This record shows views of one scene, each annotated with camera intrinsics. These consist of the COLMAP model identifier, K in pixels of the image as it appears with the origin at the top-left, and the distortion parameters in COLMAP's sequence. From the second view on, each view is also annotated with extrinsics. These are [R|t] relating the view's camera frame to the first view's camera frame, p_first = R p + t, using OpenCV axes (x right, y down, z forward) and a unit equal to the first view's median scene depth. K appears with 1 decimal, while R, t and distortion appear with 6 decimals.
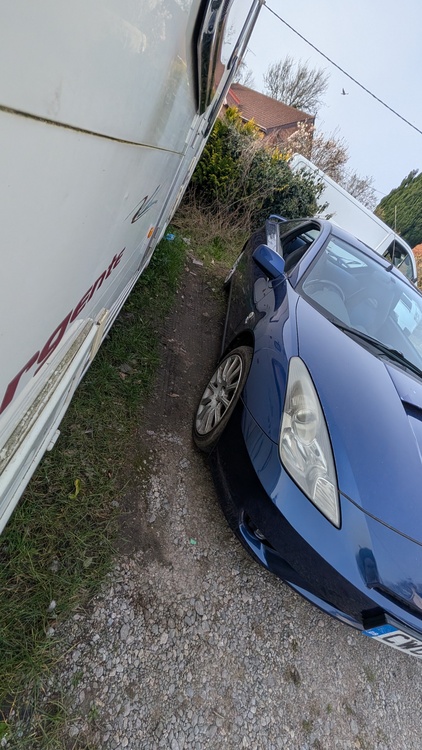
lens RADIAL K [[280.9, 0, 207.7], [0, 280.9, 373.8], [0, 0, 1]] dist [-0.002697, -0.000506]
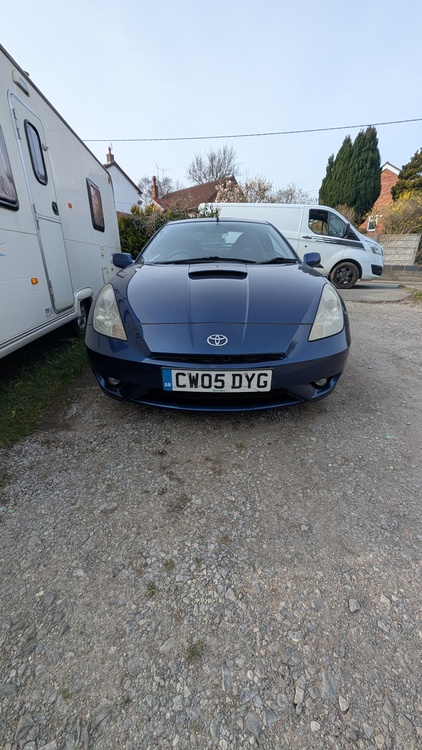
lens RADIAL K [[280.9, 0, 209.8], [0, 280.9, 373.0], [0, 0, 1]] dist [-0.002697, -0.000506]
pose [[0.862847, -0.491026, -0.119951, 0.755866], [0.451361, 0.855300, -0.254432, 1.023958], [0.227527, 0.165395, 0.959623, -0.321650]]
